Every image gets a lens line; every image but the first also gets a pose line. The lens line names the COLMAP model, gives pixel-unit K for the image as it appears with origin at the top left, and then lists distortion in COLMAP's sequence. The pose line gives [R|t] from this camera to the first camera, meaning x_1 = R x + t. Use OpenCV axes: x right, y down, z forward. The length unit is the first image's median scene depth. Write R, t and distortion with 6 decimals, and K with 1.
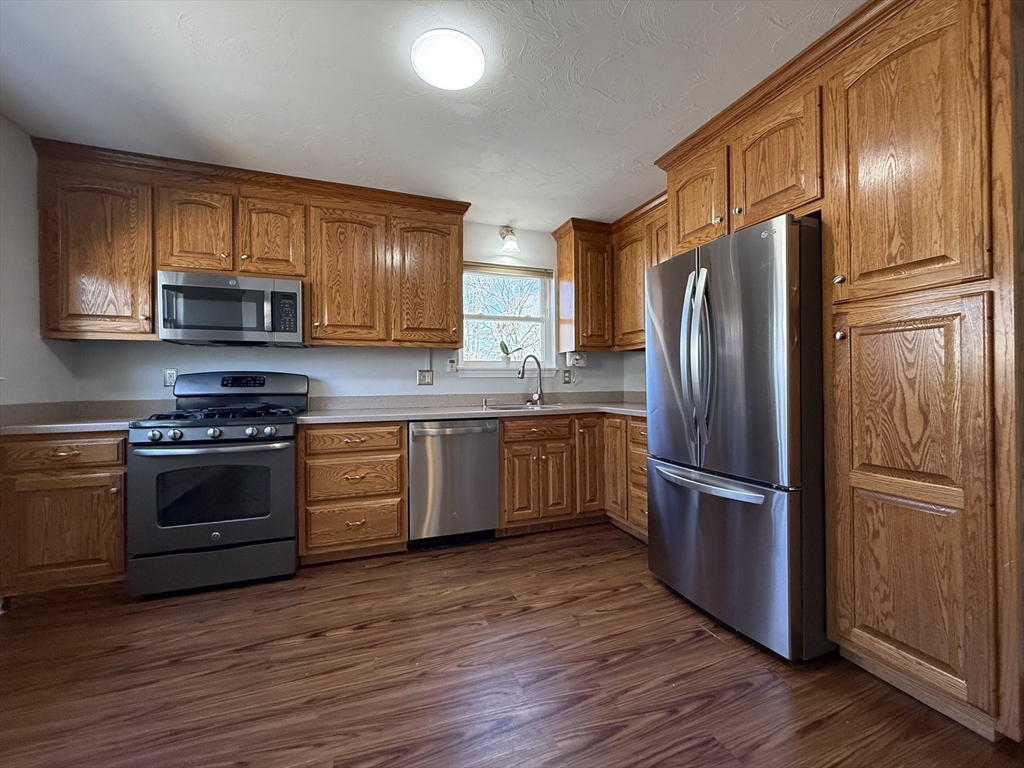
lens RADIAL K [[409.2, 0, 509.3], [0, 409.2, 383.6], [0, 0, 1]] dist [0.000495, -0.000150]
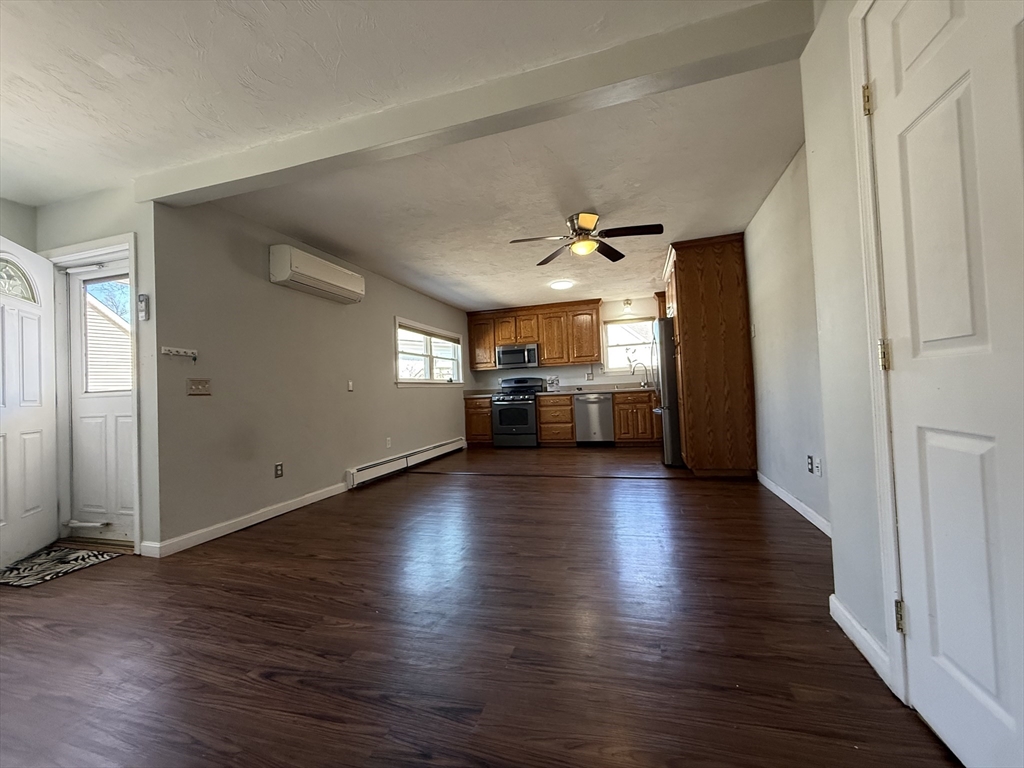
lens RADIAL K [[409.2, 0, 506.2], [0, 409.2, 384.6], [0, 0, 1]] dist [0.000495, -0.000150]
pose [[0.792360, -0.036680, -0.608950, 1.080748], [0.036319, 0.999257, -0.012931, 0.054386], [0.608972, -0.011870, 0.793103, -1.417541]]
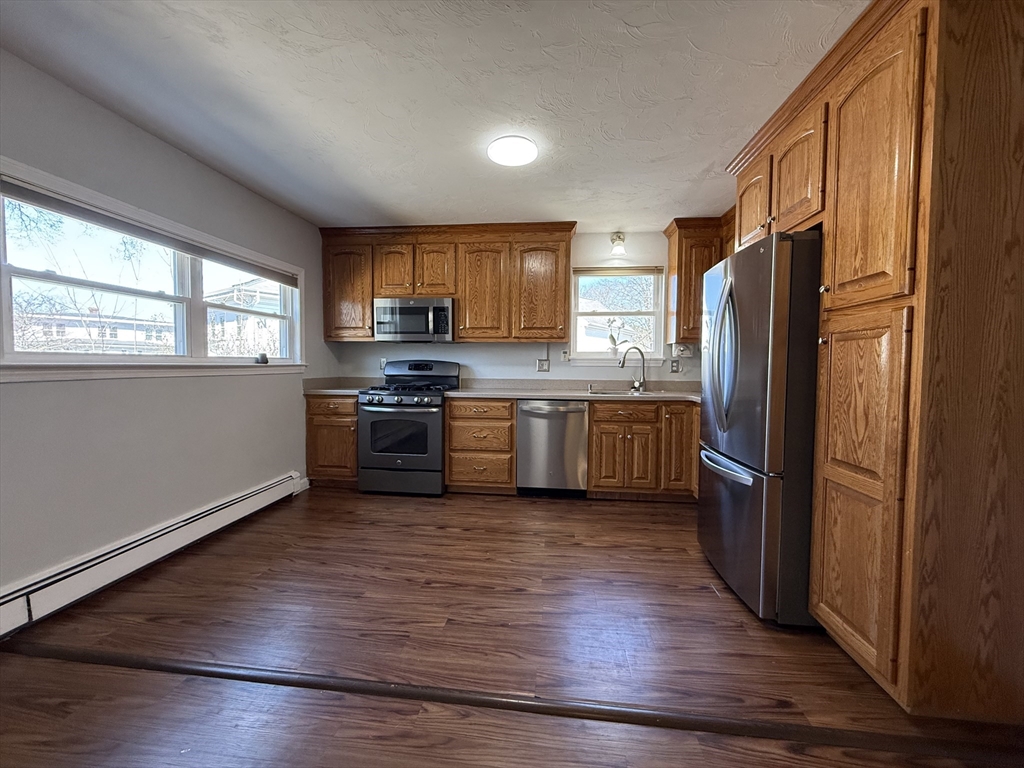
lens RADIAL K [[409.2, 0, 509.2], [0, 409.2, 383.6], [0, 0, 1]] dist [0.000495, -0.000150]
pose [[0.895715, 0.037363, -0.443057, 0.357240], [-0.016707, 0.998588, 0.050435, -0.028856], [0.444316, -0.037773, 0.895074, -0.232327]]
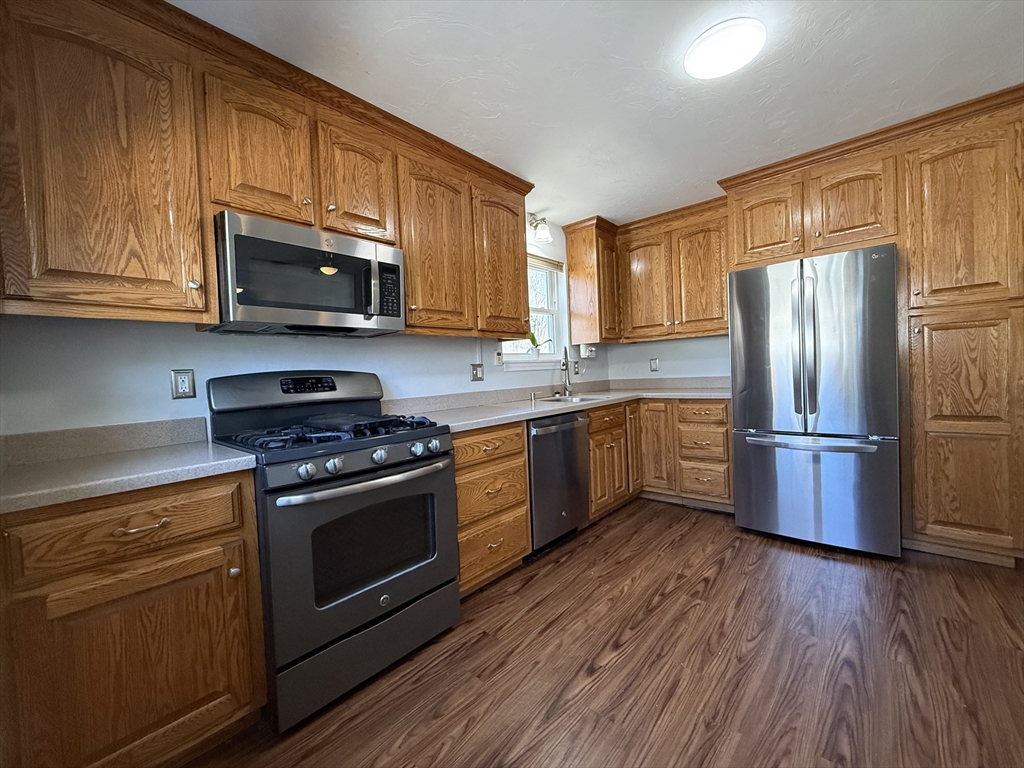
lens RADIAL K [[409.2, 0, 508.7], [0, 409.2, 383.2], [0, 0, 1]] dist [0.000495, -0.000150]
pose [[0.883648, -0.044978, 0.465987, -0.779223], [0.038894, 0.998986, 0.022669, -0.012333], [-0.466534, -0.001907, 0.884501, 0.249829]]
